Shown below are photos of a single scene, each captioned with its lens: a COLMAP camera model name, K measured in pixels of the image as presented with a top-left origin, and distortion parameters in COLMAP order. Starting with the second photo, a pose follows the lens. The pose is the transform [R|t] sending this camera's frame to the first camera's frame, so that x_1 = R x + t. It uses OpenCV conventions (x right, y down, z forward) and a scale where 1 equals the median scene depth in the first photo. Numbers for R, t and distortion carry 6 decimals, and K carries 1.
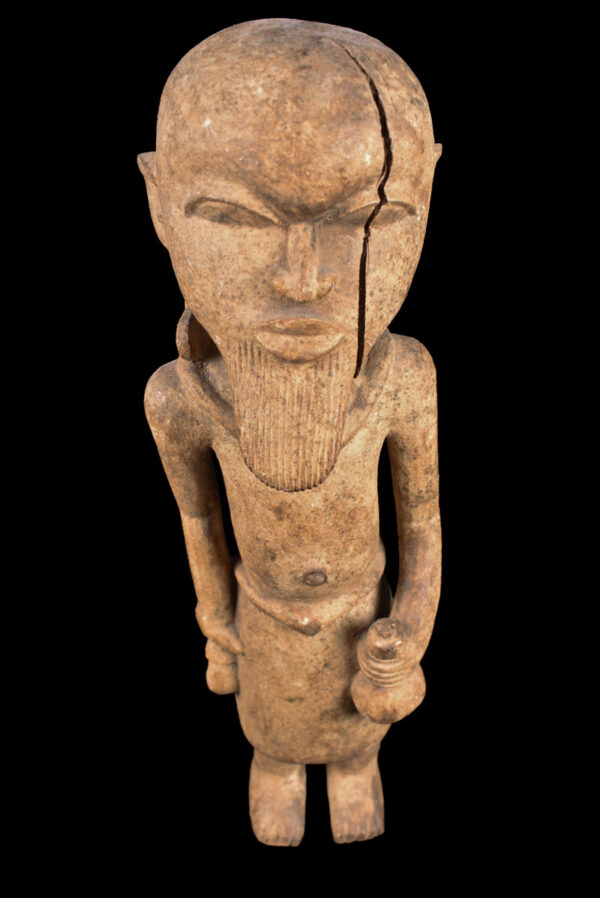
lens RADIAL K [[1025.6, 0, 302.6], [0, 1025.6, 451.1], [0, 0, 1]] dist [-0.058154, 0.000000]
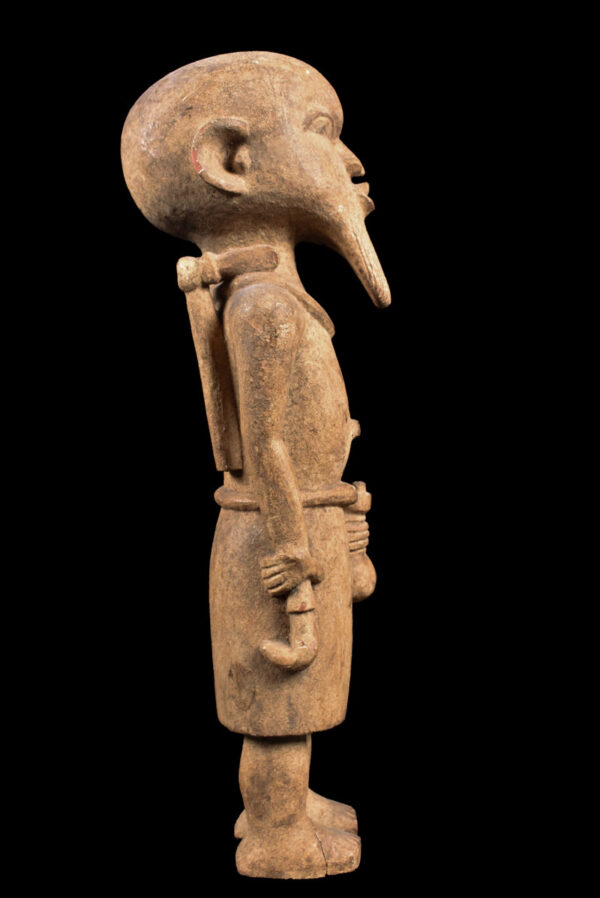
lens RADIAL K [[1025.6, 0, 297.2], [0, 1025.6, 448.8], [0, 0, 1]] dist [-0.058154, 0.000000]
pose [[0.055183, -0.026737, 0.998118, -1.359768], [0.678084, 0.734768, -0.017806, 0.115385], [-0.732910, 0.677791, 0.058677, 1.019344]]
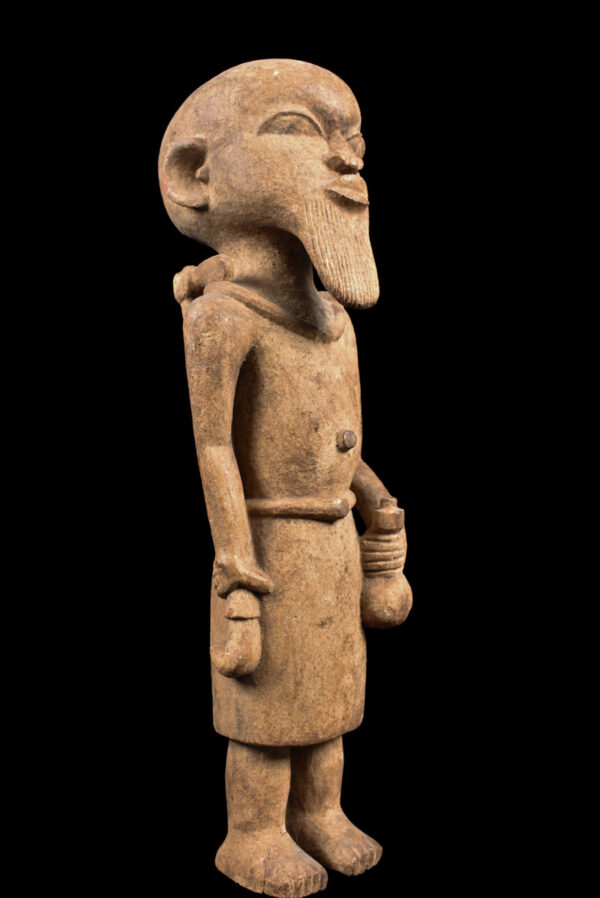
lens RADIAL K [[1025.6, 0, 302.5], [0, 1025.6, 446.6], [0, 0, 1]] dist [-0.058154, 0.000000]
pose [[0.751174, -0.001922, 0.660102, -0.875171], [0.424889, 0.766708, -0.481278, 0.723459], [-0.505180, 0.641993, 0.576747, 0.320328]]
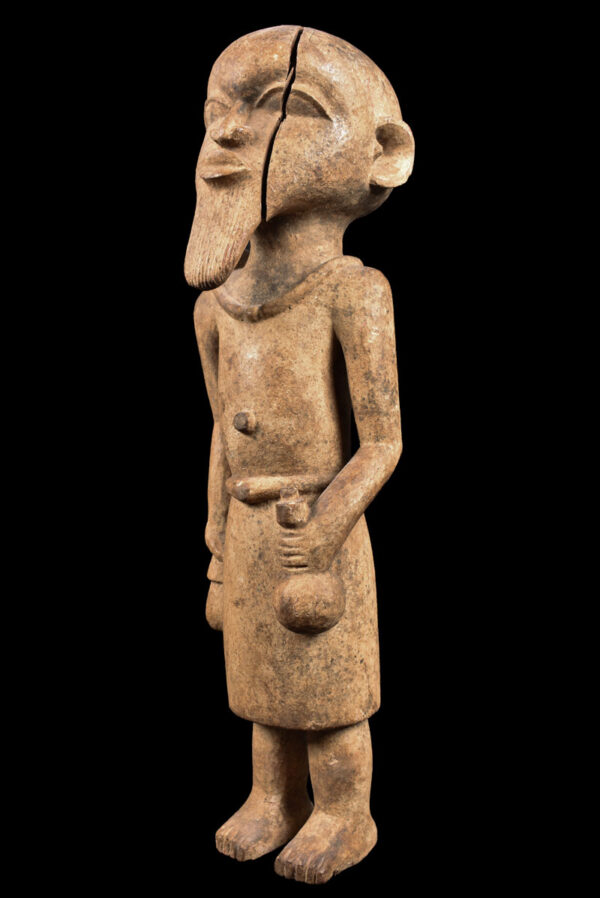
lens RADIAL K [[1025.6, 0, 296.9], [0, 1025.6, 447.2], [0, 0, 1]] dist [-0.058154, 0.000000]
pose [[0.772300, 0.047208, -0.633501, 0.851065], [-0.411626, 0.796751, -0.442438, 0.671211], [0.483856, 0.602461, 0.634763, 0.287456]]
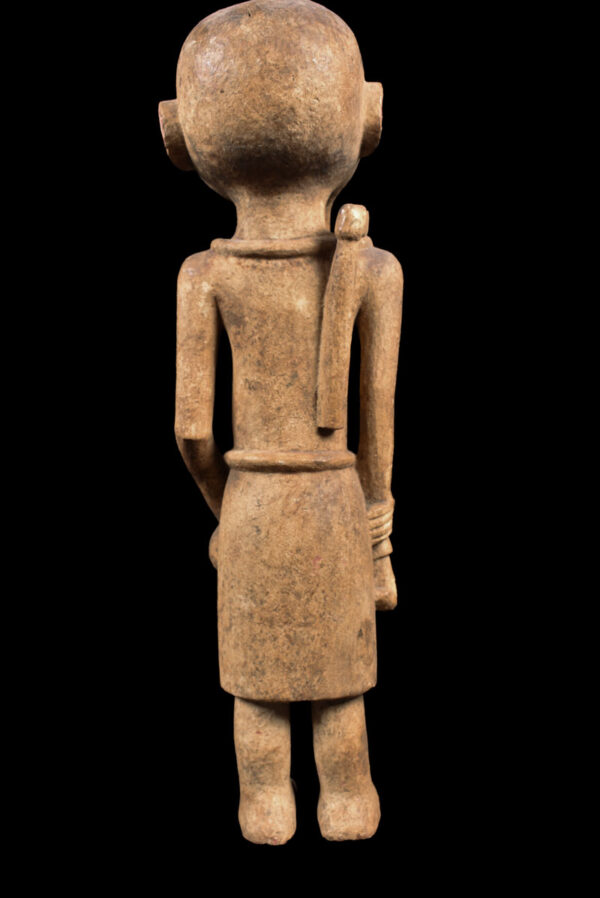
lens RADIAL K [[1025.6, 0, 298.9], [0, 1025.6, 450.9], [0, 0, 1]] dist [-0.058154, 0.000000]
pose [[-0.992599, 0.069243, 0.099764, -0.139366], [0.118997, 0.718494, 0.685278, -0.807574], [-0.024229, 0.692078, -0.721416, 2.120985]]
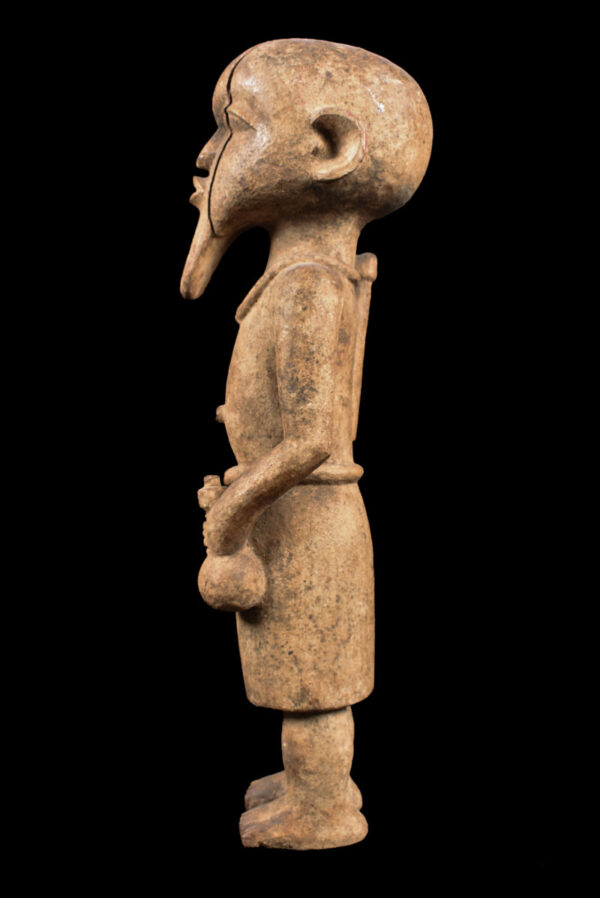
lens RADIAL K [[1025.6, 0, 302.1], [0, 1025.6, 448.8], [0, 0, 1]] dist [-0.058154, 0.000000]
pose [[-0.110173, 0.085903, -0.990193, 1.384217], [-0.626875, 0.767106, 0.136298, -0.098961], [0.771291, 0.635743, -0.030664, 1.181660]]
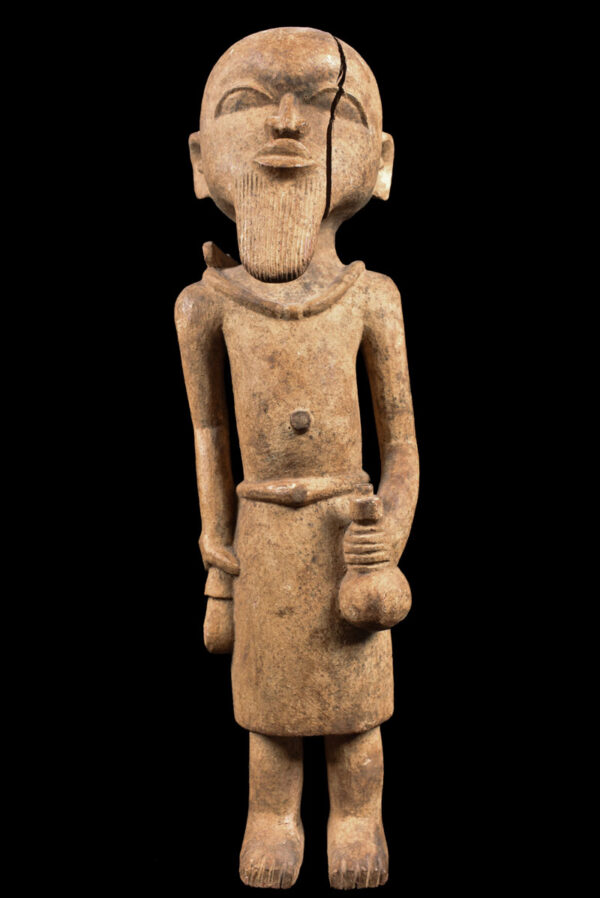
lens RADIAL K [[1025.6, 0, 298.8], [0, 1025.6, 444.9], [0, 0, 1]] dist [-0.058154, 0.000000]
pose [[0.996775, -0.005290, -0.080077, 0.106796], [-0.046348, 0.776643, -0.628234, 0.901810], [0.065514, 0.629919, 0.773893, 0.111948]]
